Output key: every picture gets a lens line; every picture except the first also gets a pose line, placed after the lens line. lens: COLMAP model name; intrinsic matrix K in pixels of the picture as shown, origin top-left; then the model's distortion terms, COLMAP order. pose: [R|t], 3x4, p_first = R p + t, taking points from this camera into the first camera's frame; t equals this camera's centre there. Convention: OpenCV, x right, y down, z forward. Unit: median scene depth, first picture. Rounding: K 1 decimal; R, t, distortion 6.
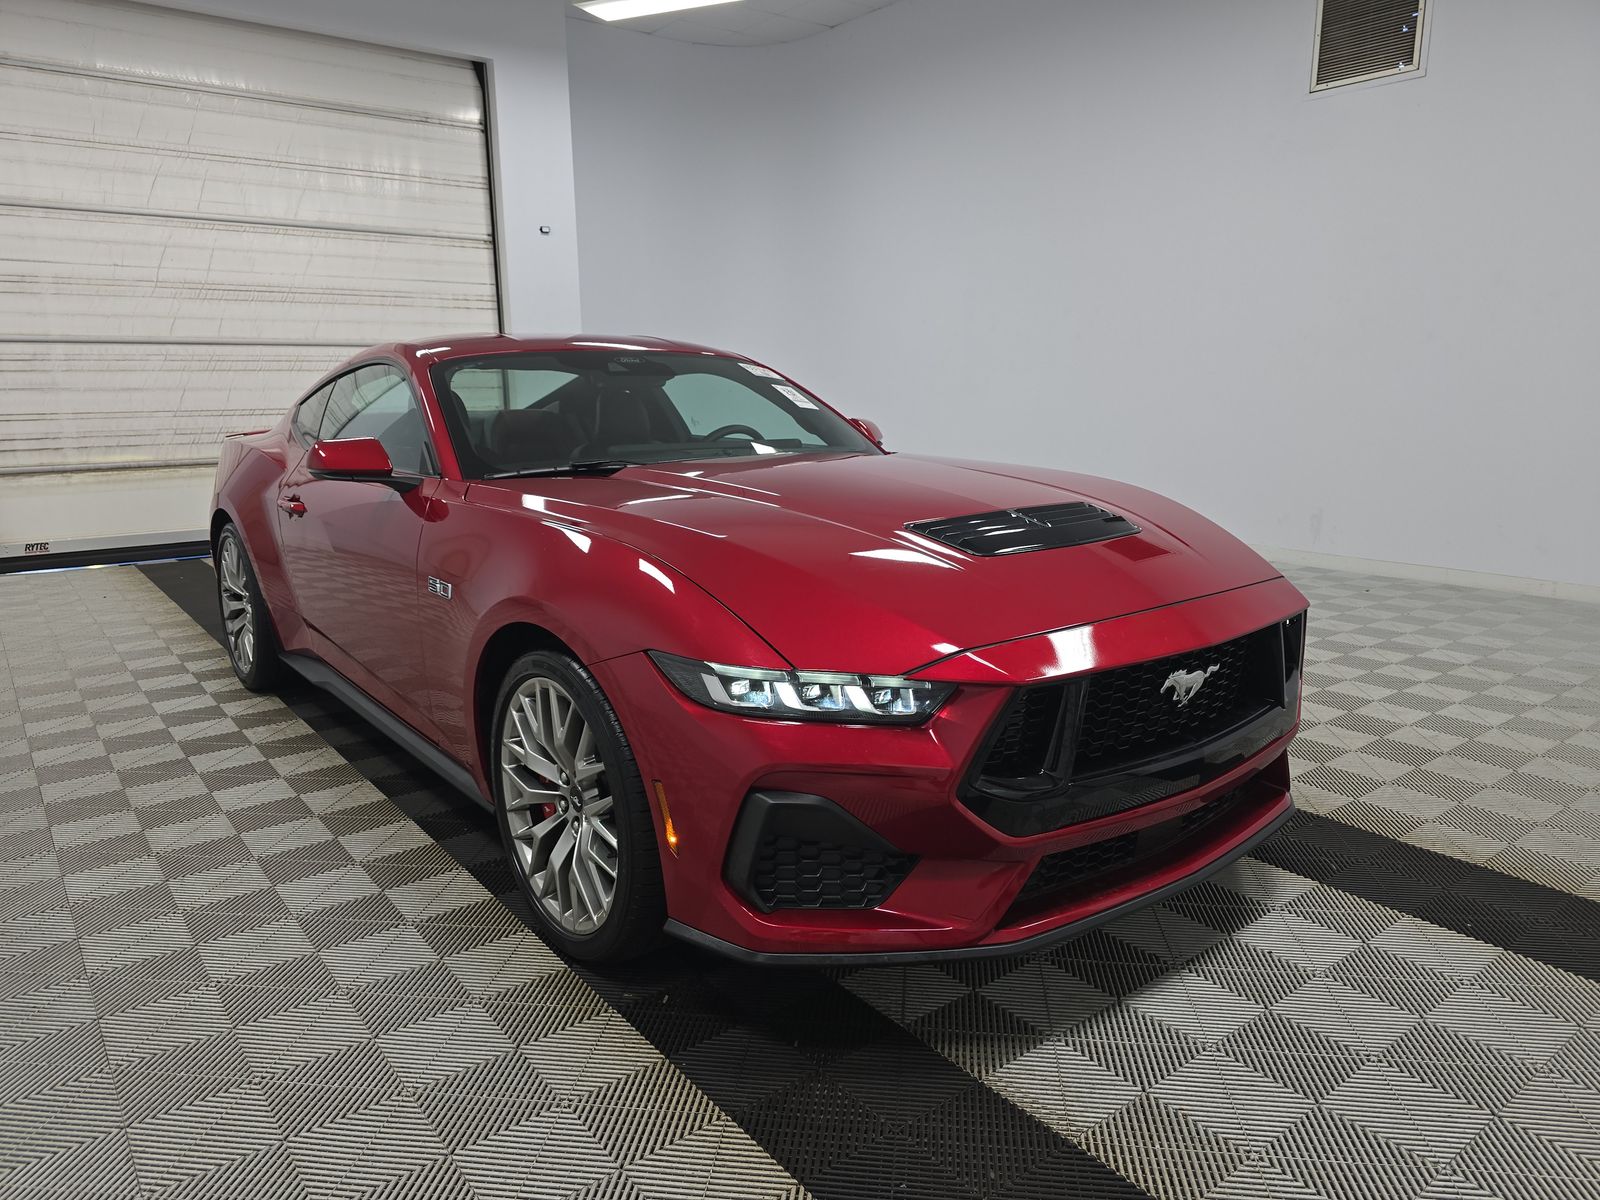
lens RADIAL K [[1068.3, 0, 800.0], [0, 1068.3, 600.0], [0, 0, 1]] dist [-0.045313, 0.003482]
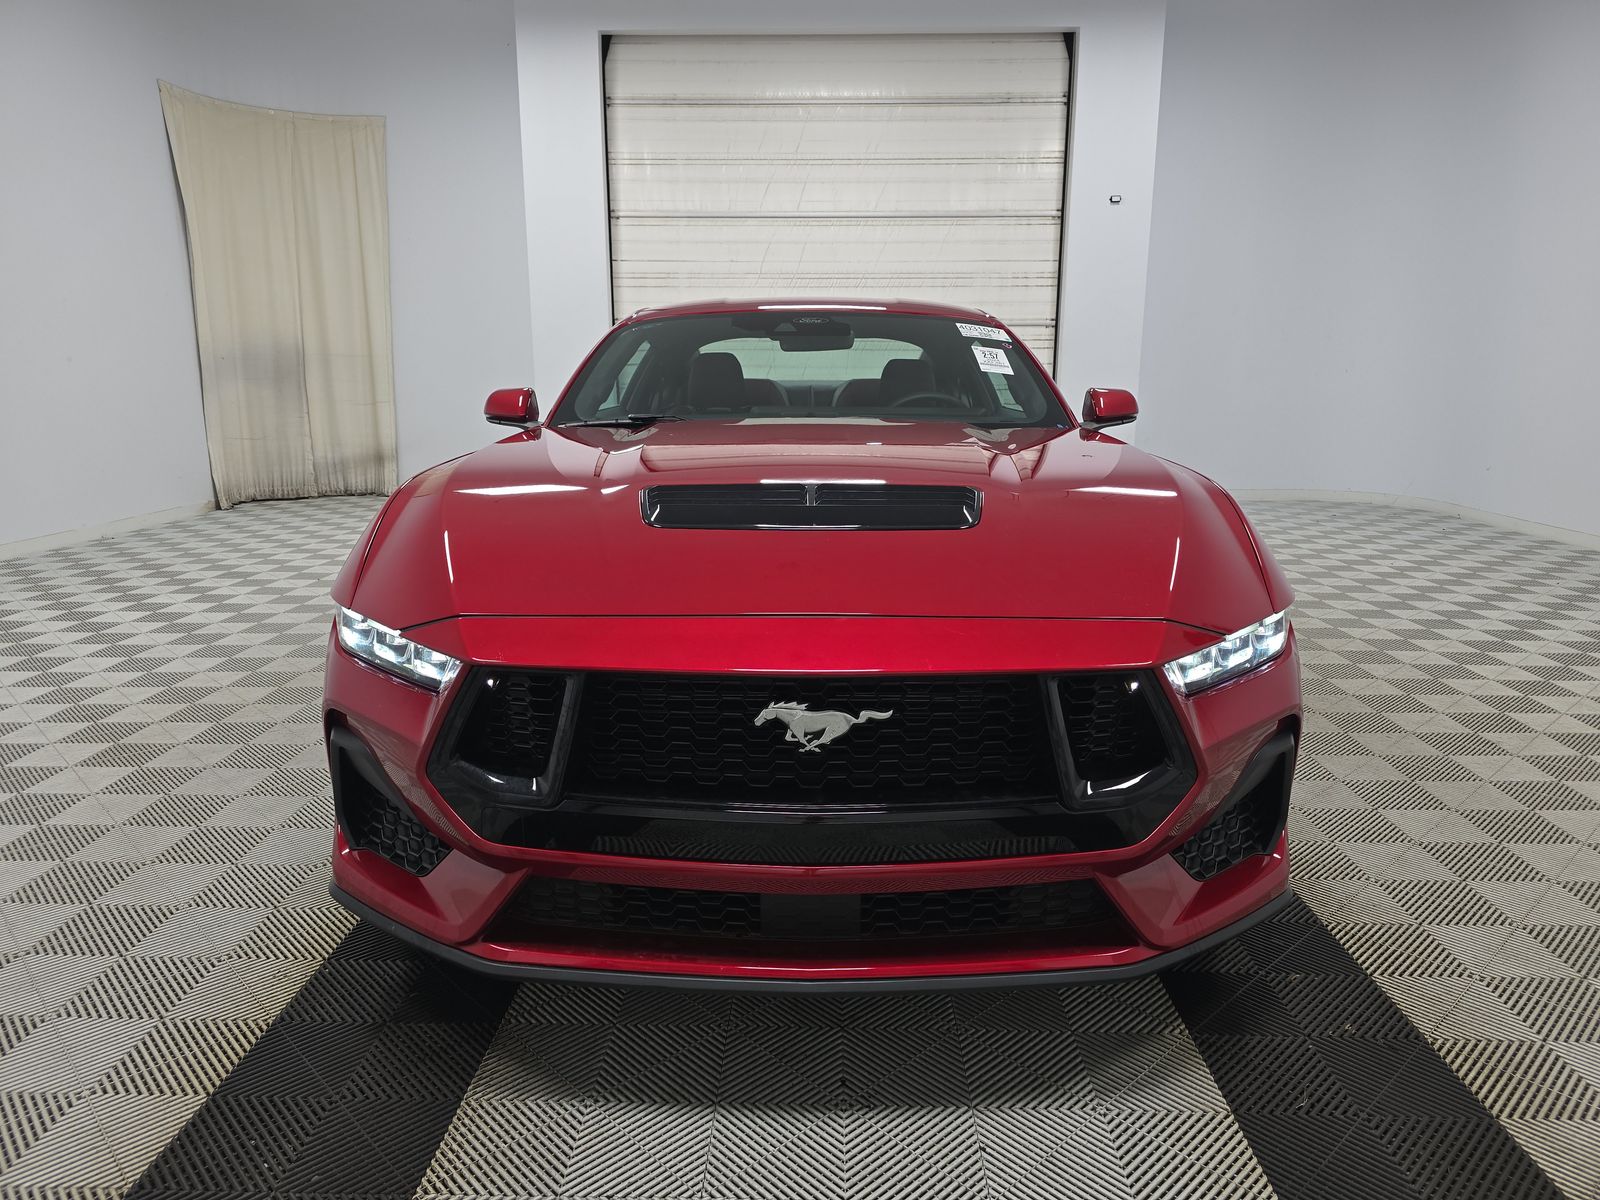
lens RADIAL K [[1042.8, 0, 800.0], [0, 1042.8, 600.0], [0, 0, 1]] dist [0.011054, -0.031427]
pose [[0.758513, 0.139826, -0.636480, 0.213707], [-0.128870, 0.989606, 0.063824, -0.014208], [0.638788, 0.033611, 0.768648, 0.109806]]
